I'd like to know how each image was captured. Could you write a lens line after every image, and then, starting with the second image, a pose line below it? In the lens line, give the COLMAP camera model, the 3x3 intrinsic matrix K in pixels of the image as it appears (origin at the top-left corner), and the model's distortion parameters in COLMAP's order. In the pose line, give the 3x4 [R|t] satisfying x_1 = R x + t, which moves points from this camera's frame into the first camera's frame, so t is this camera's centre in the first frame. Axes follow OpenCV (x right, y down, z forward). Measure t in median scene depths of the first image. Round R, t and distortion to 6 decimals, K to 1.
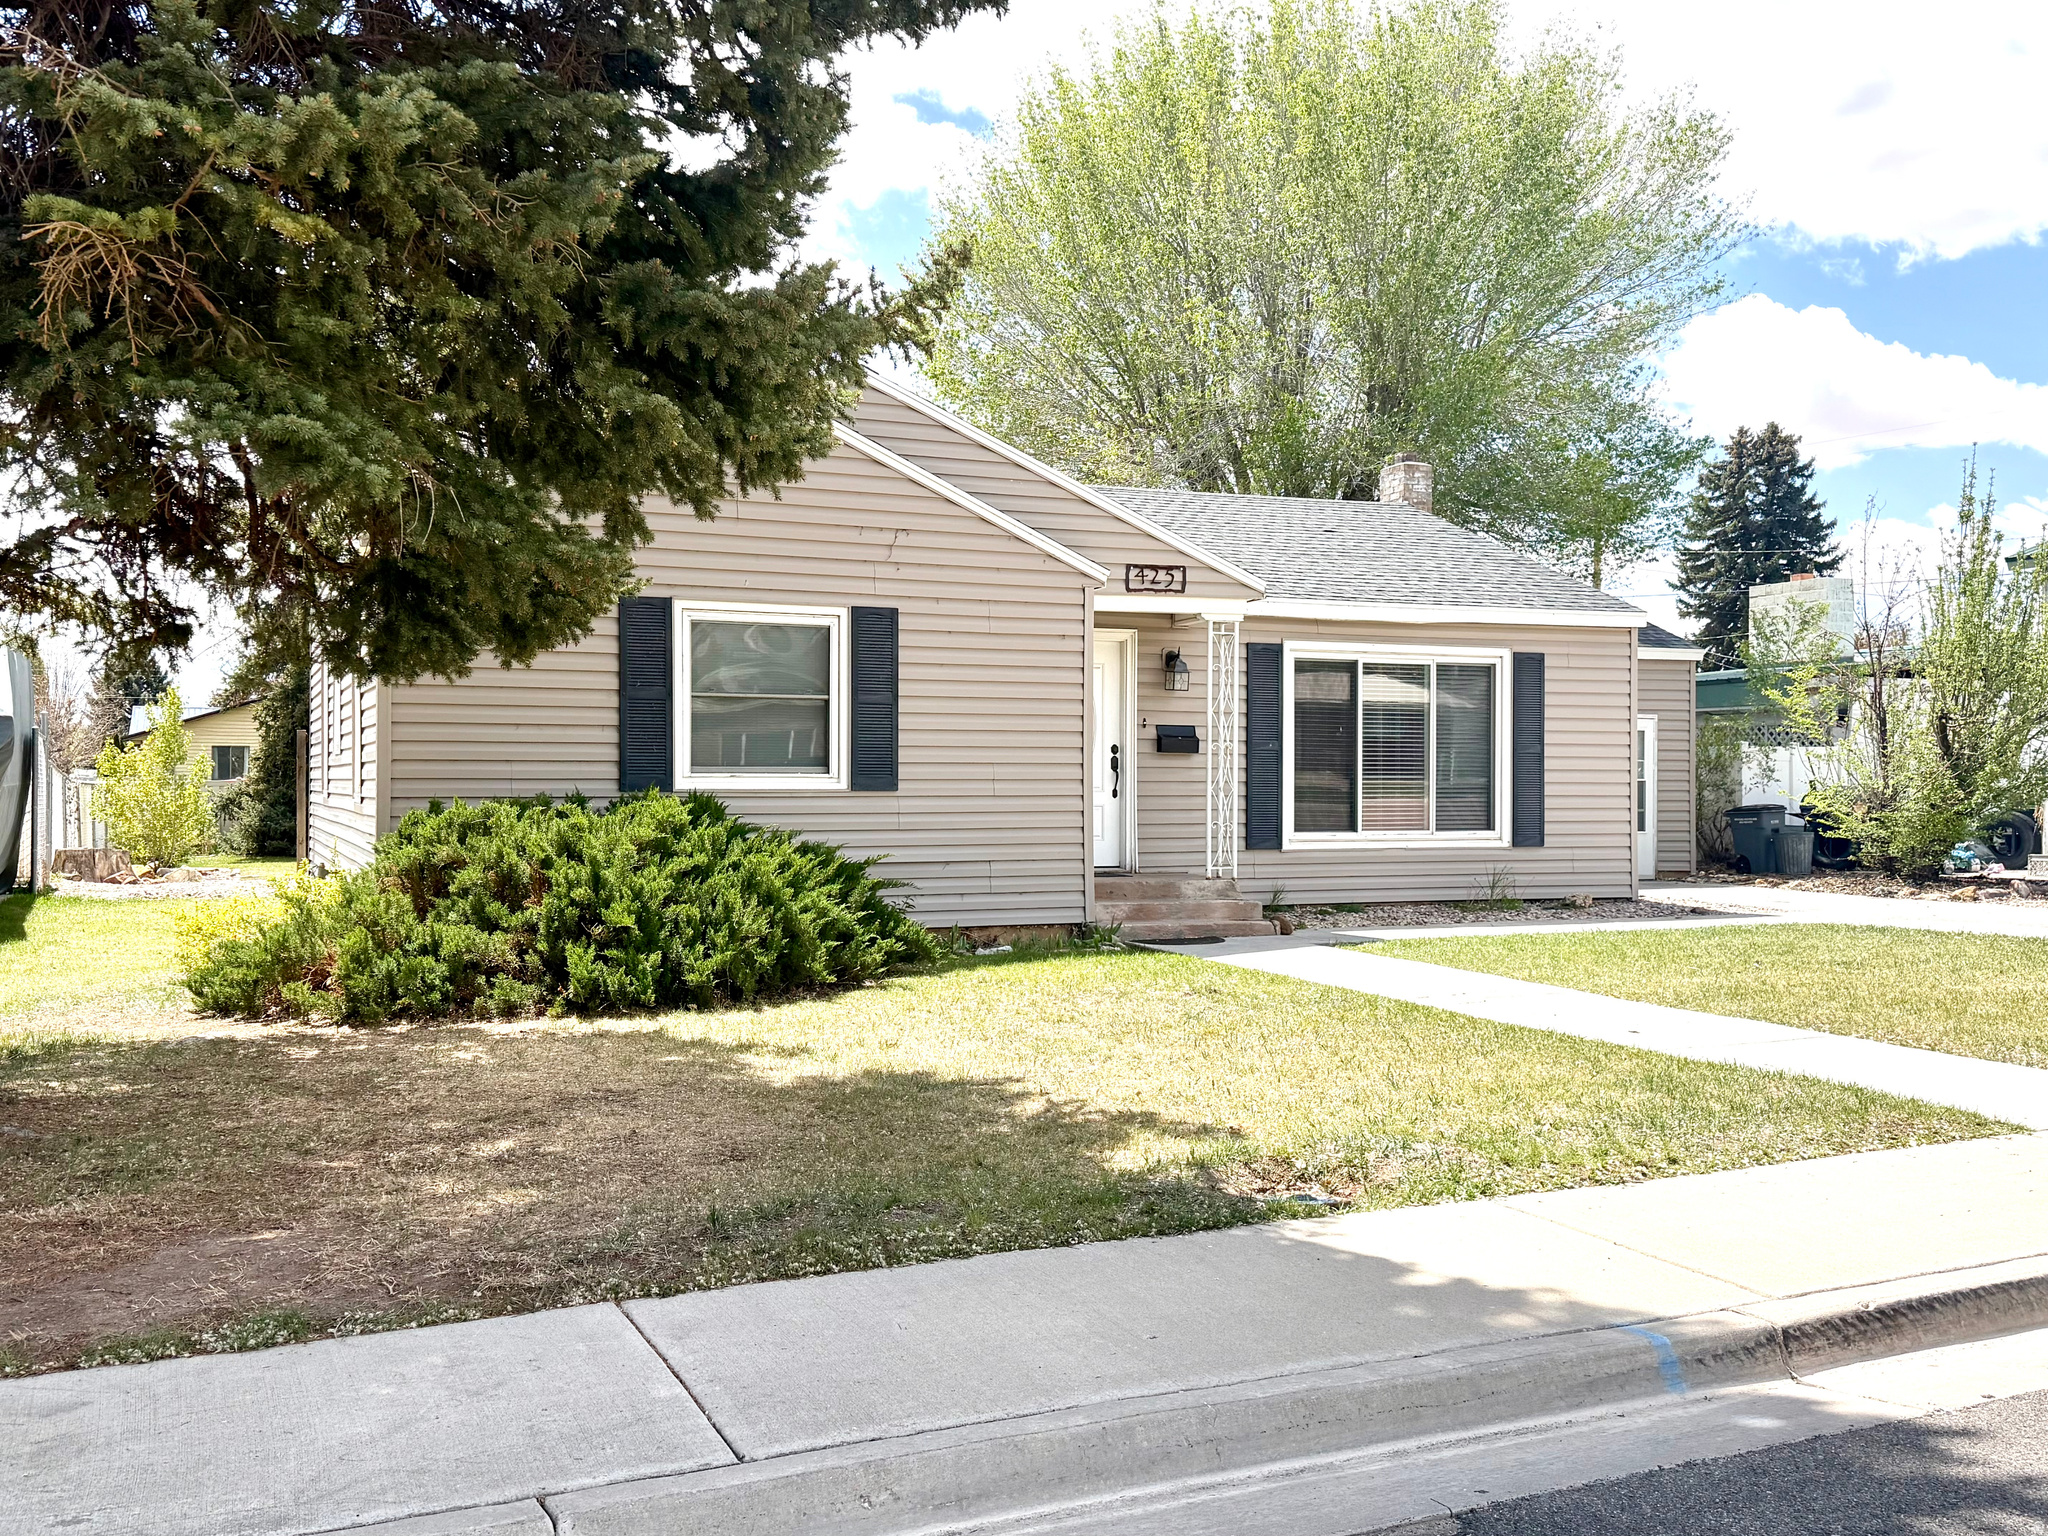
lens RADIAL K [[1803.4, 0, 1024.0], [0, 1803.4, 768.0], [0, 0, 1]] dist [0.196914, -0.355887]
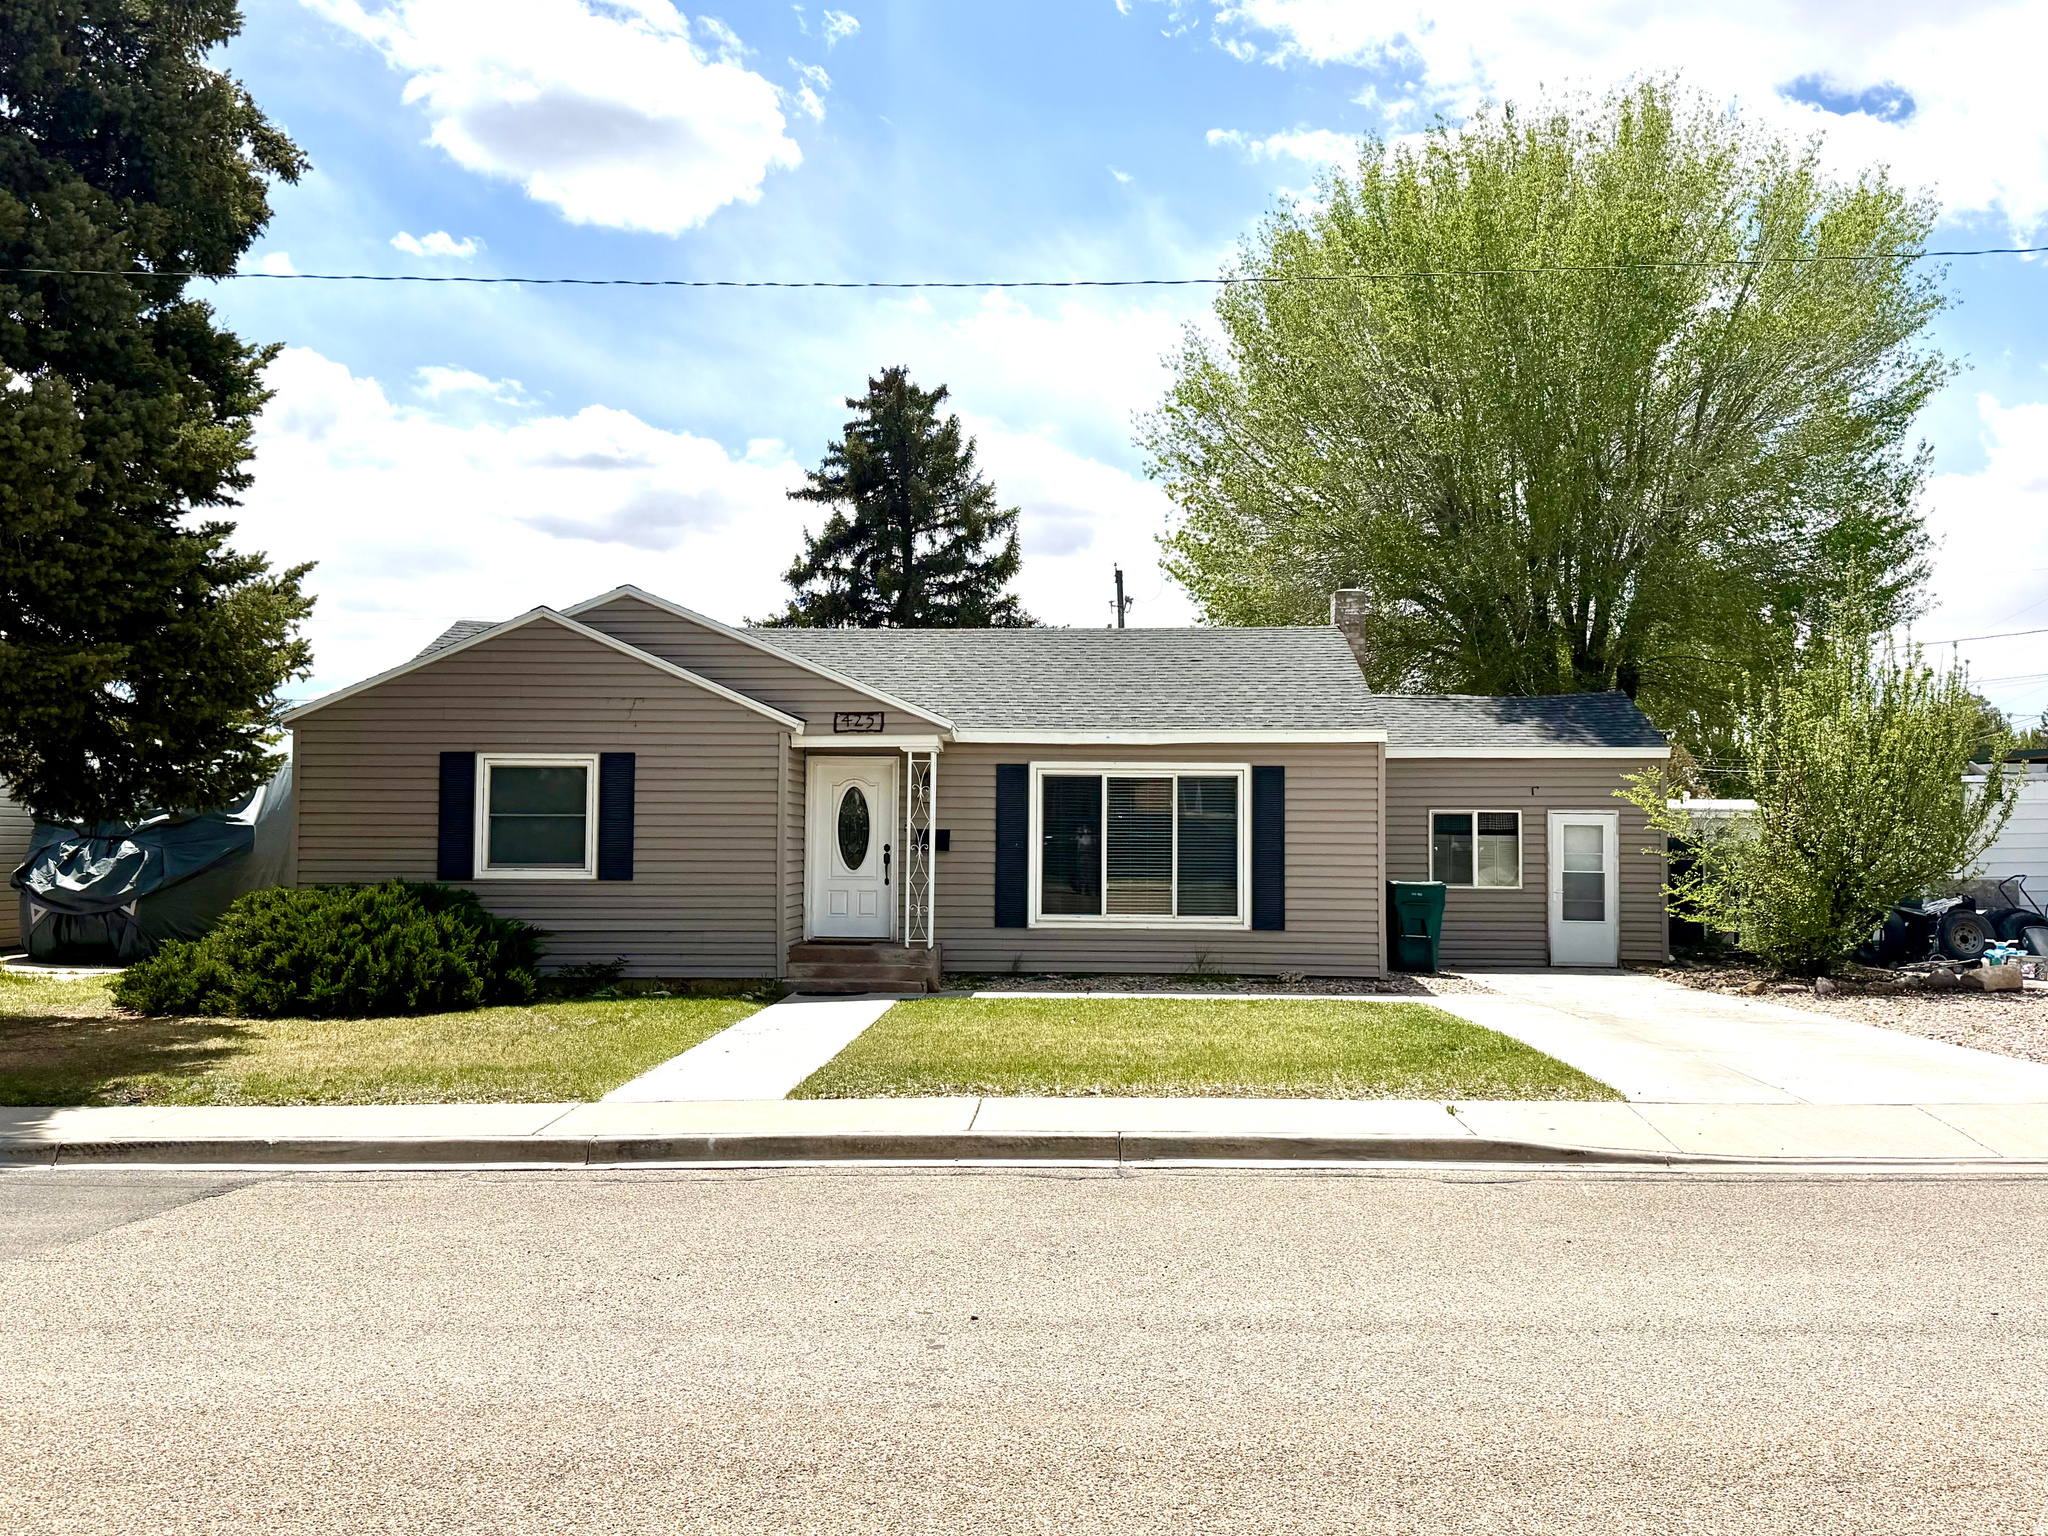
lens RADIAL K [[1848.8, 0, 1024.0], [0, 1848.8, 768.0], [0, 0, 1]] dist [0.208802, -0.384203]
pose [[0.902010, -0.011881, -0.431551, 0.700562], [-0.002596, 0.999454, -0.032942, -0.023488], [0.431706, 0.030835, 0.901487, -0.164960]]
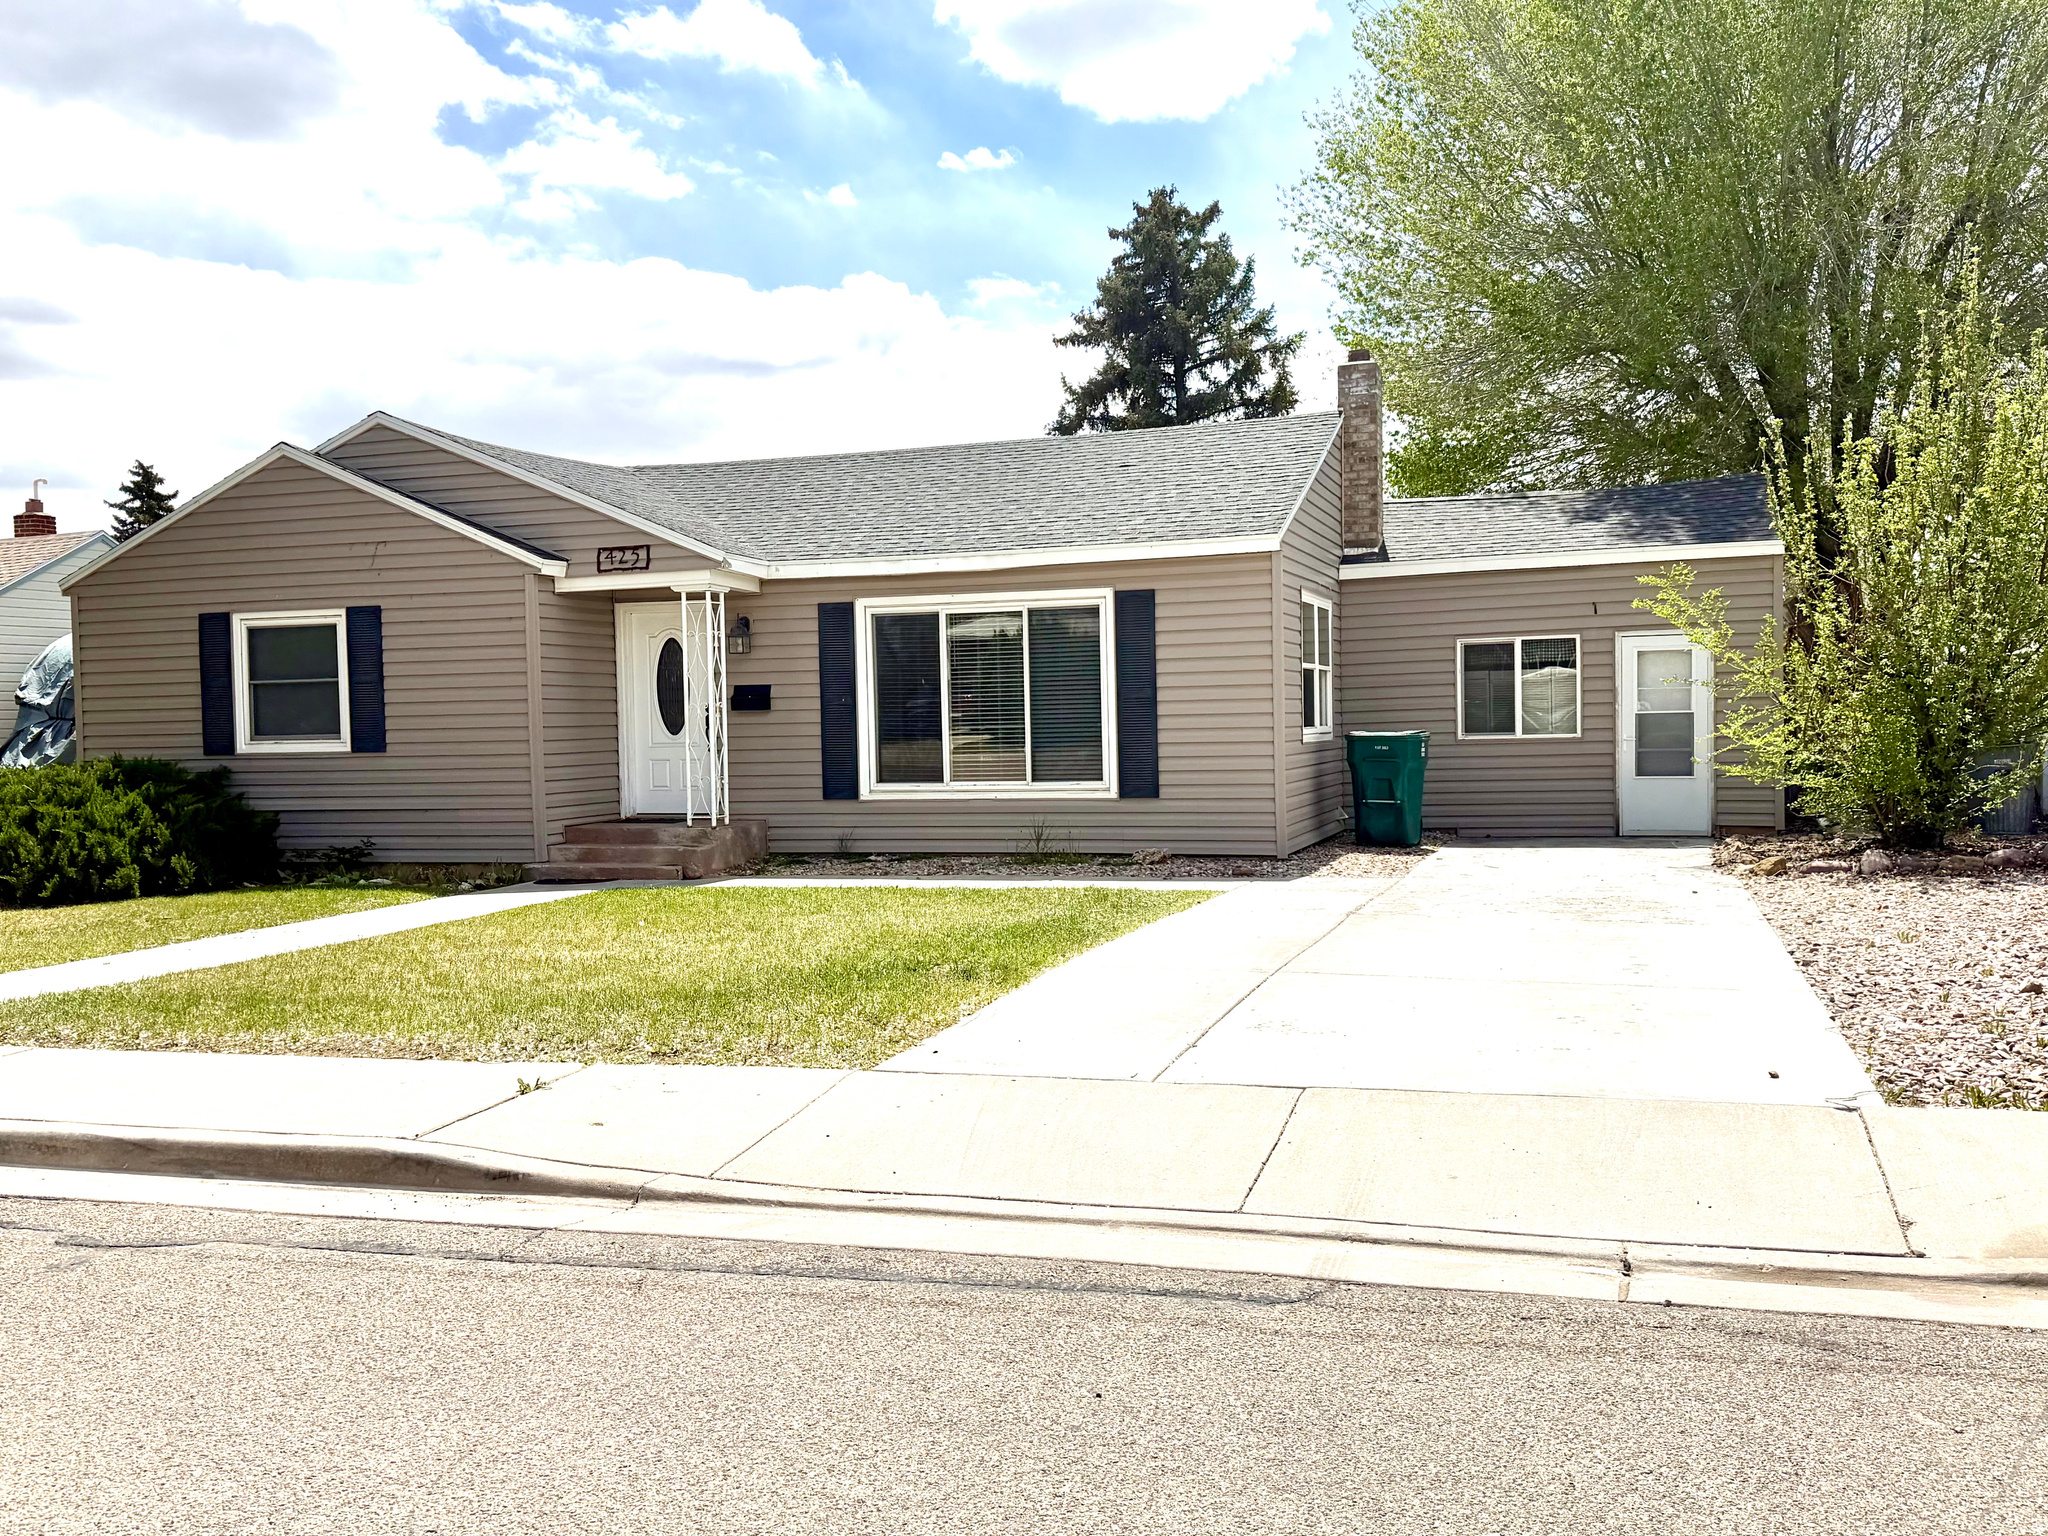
lens RADIAL K [[1803.4, 0, 1024.0], [0, 1803.4, 768.0], [0, 0, 1]] dist [0.196914, -0.355887]
pose [[0.736980, 0.001378, -0.675914, 0.921359], [0.028151, 0.999068, 0.032731, -0.004646], [0.675328, -0.043150, 0.736254, 0.299444]]
